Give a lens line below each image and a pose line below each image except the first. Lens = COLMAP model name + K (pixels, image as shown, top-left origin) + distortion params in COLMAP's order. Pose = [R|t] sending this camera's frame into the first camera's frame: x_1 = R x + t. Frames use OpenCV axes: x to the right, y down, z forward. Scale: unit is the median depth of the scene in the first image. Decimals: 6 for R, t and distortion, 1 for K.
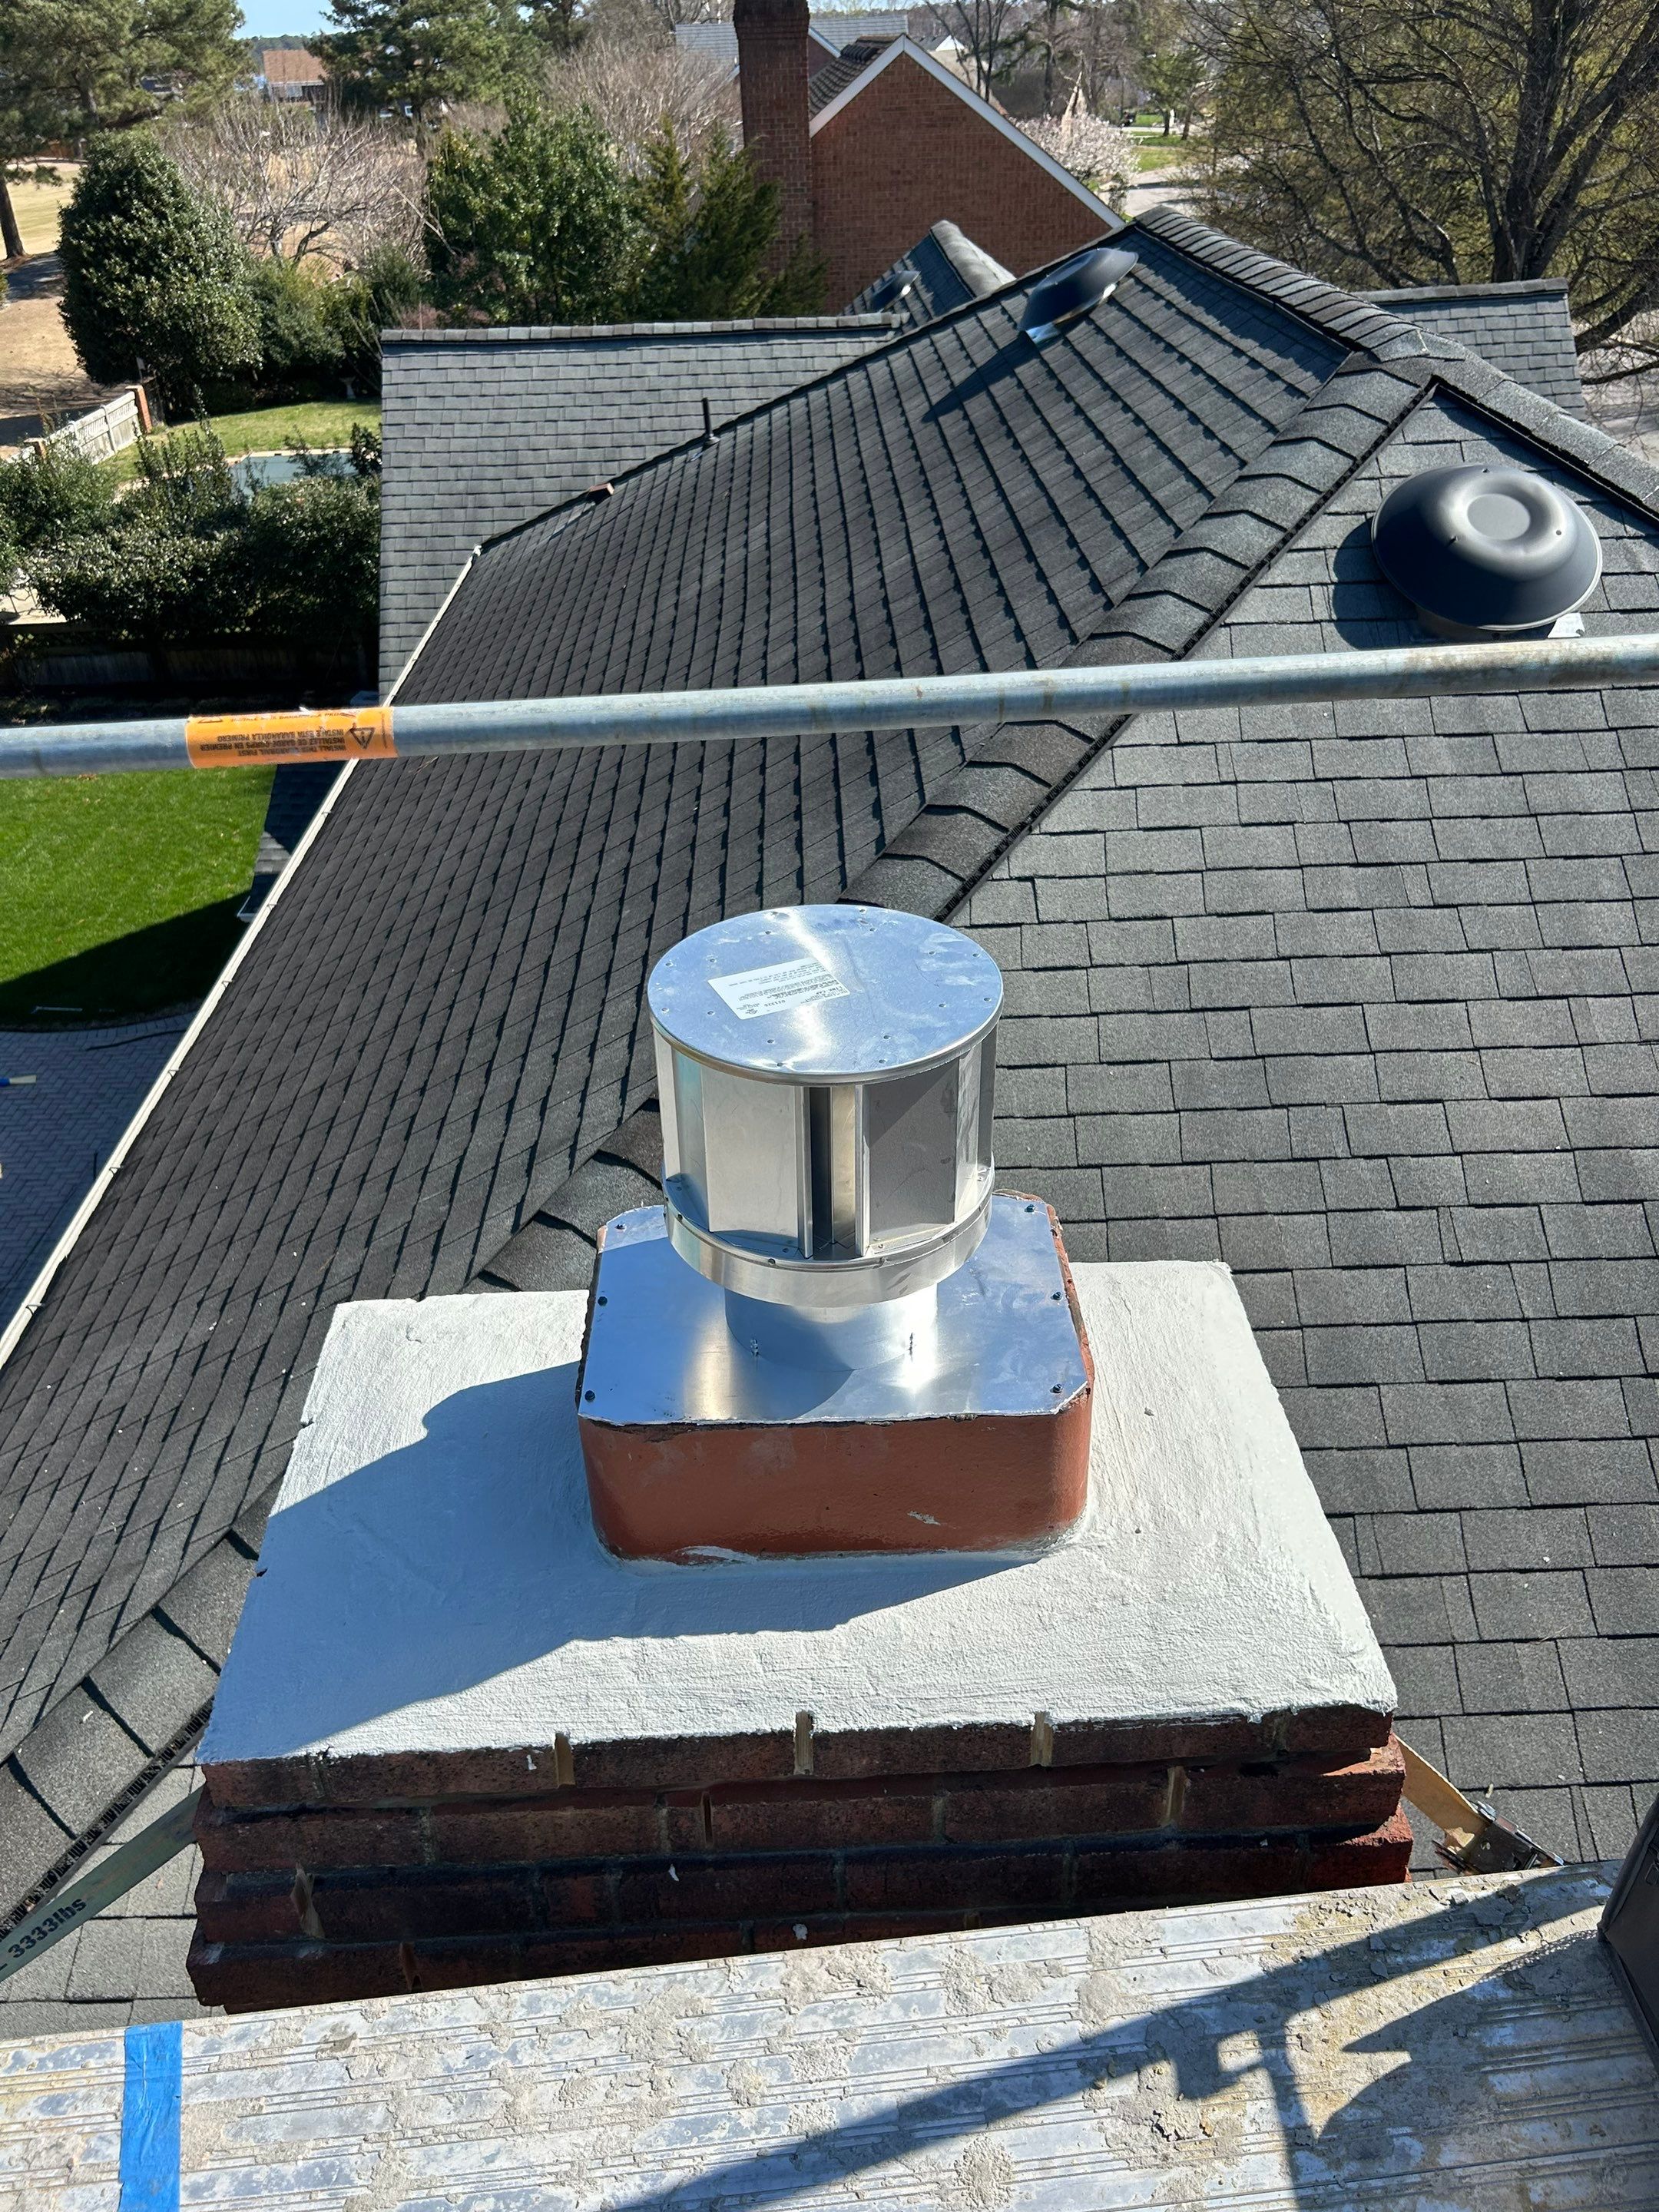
lens RADIAL K [[1614.2, 0, 827.1], [0, 1614.2, 1110.7], [0, 0, 1]] dist [0.145203, -0.330161]
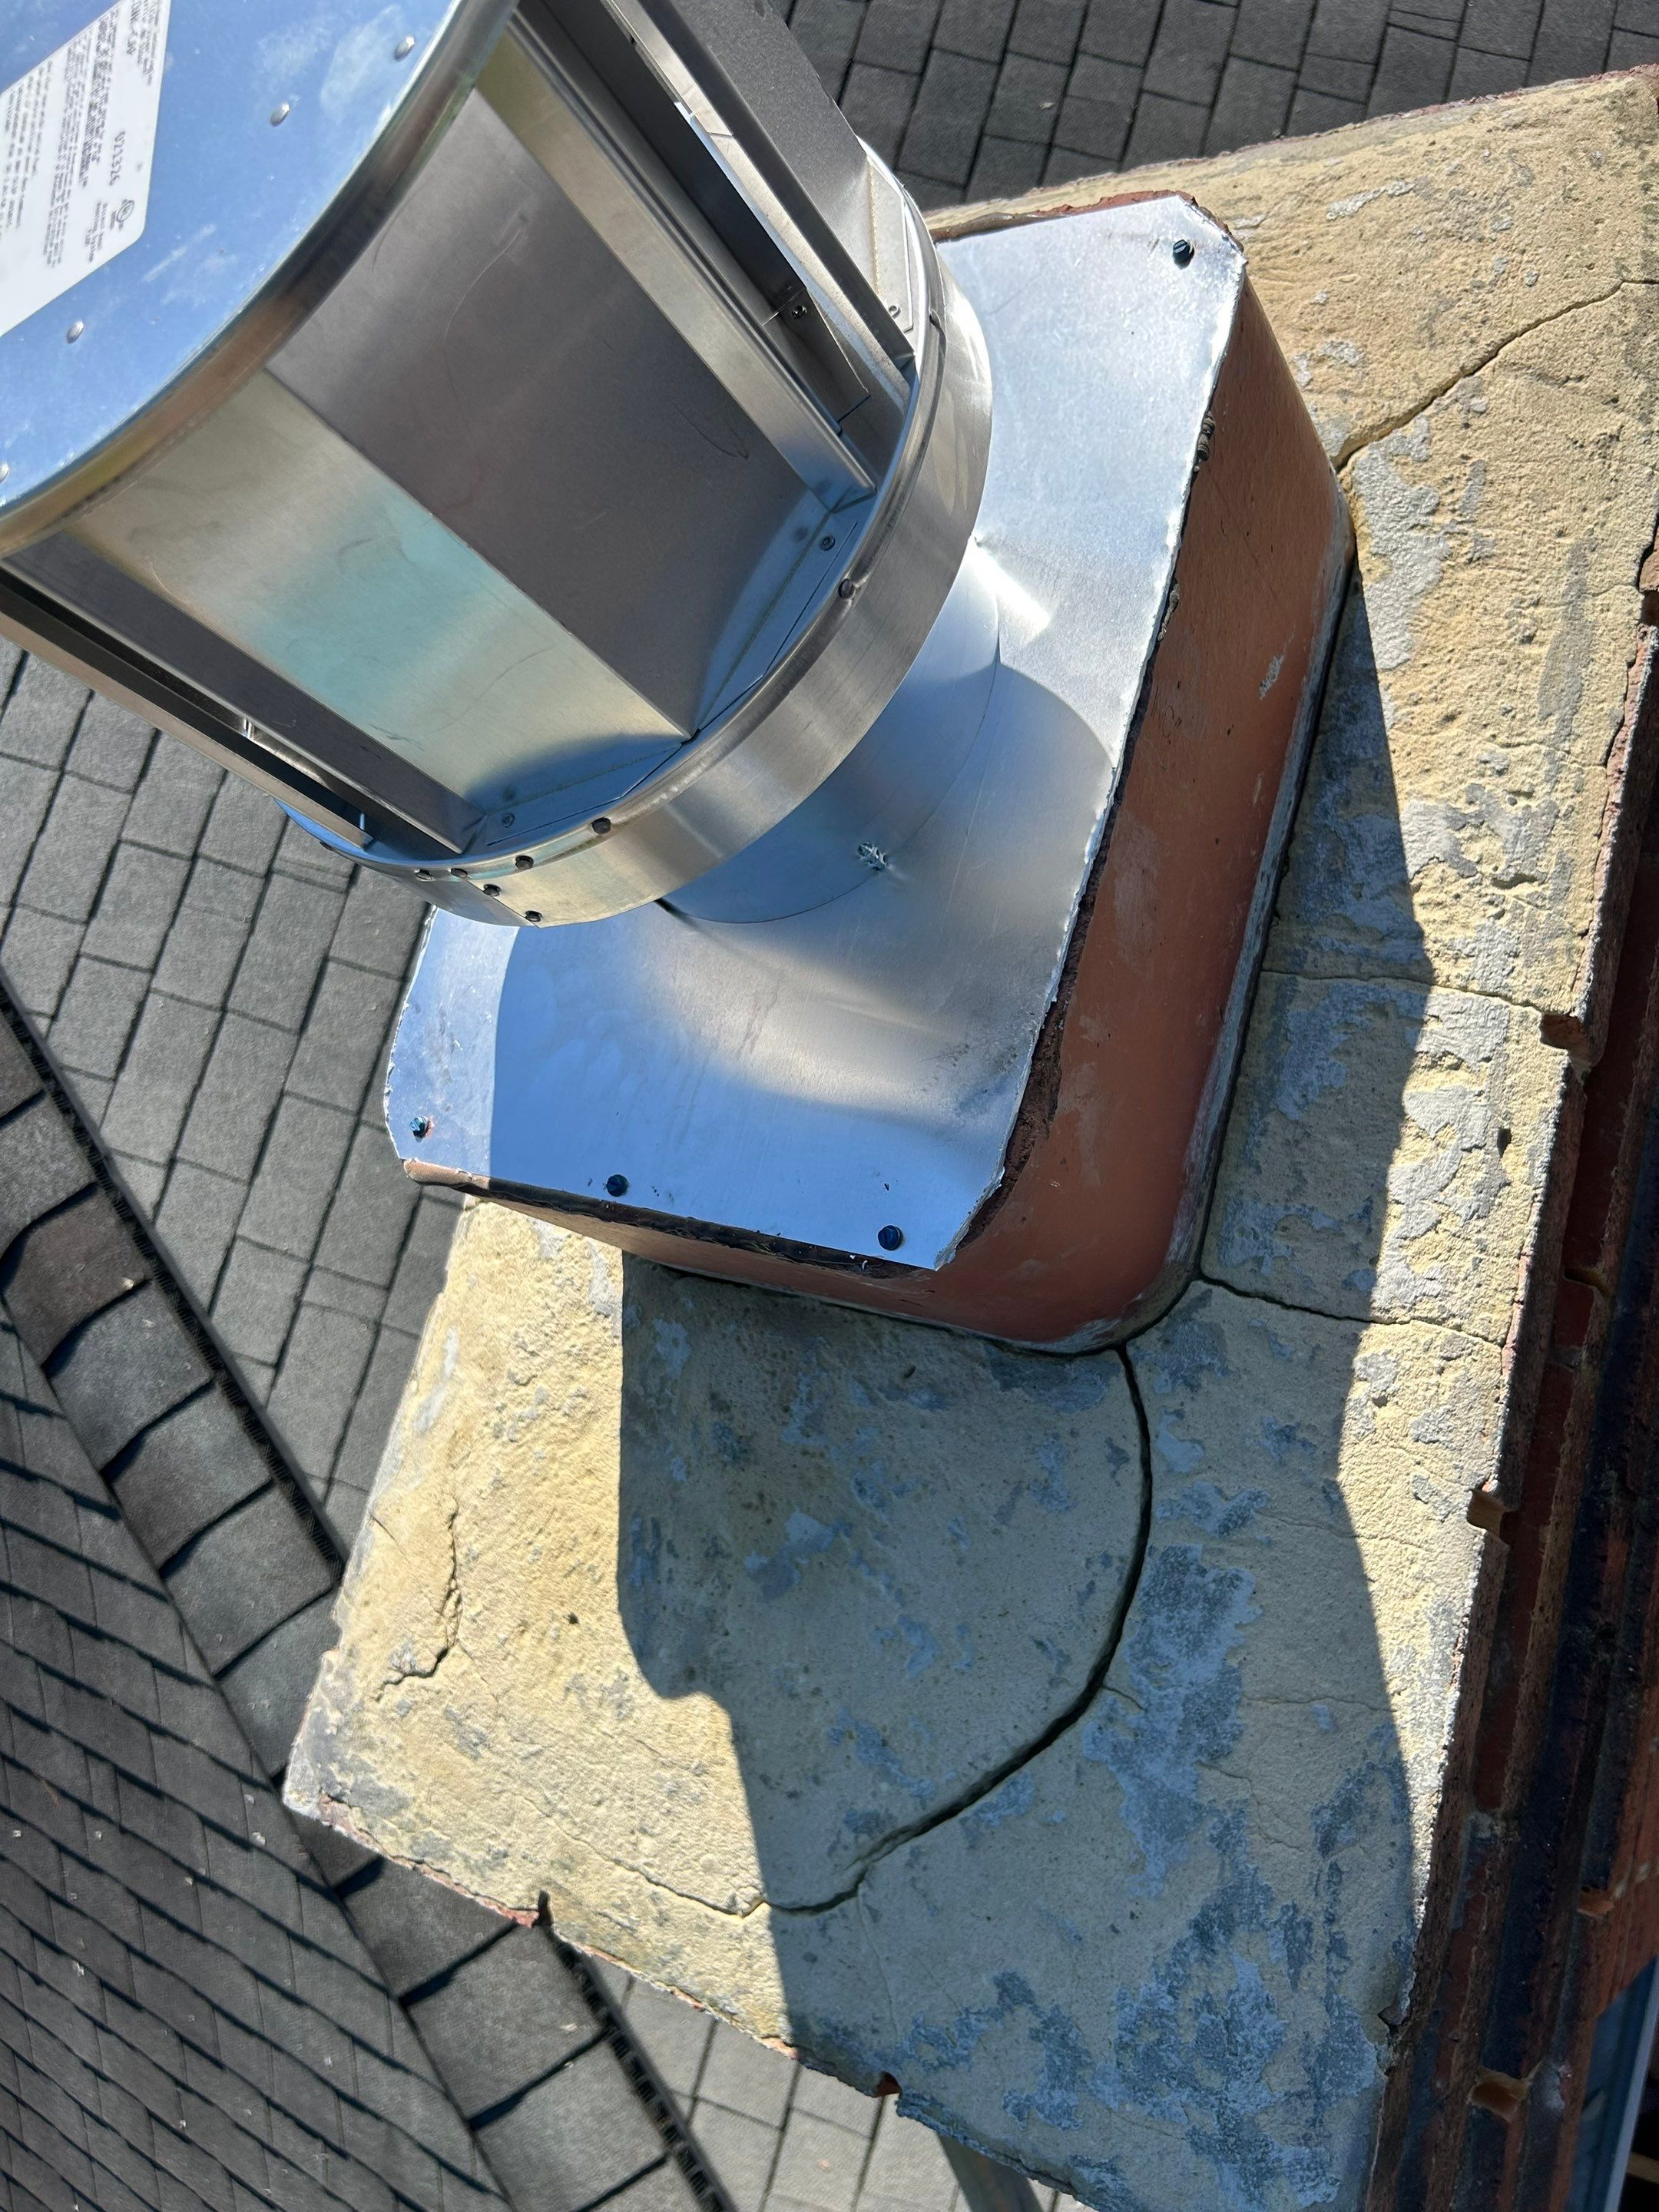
lens RADIAL K [[1500.6, 0, 829.5], [0, 1500.6, 1106.0], [0, 0, 1]] dist [0.000760, -0.034799]
pose [[0.299628, -0.926641, 0.227068, -0.093121], [0.832730, 0.370160, 0.411756, 0.000244], [-0.465601, 0.065713, 0.882551, 0.309609]]
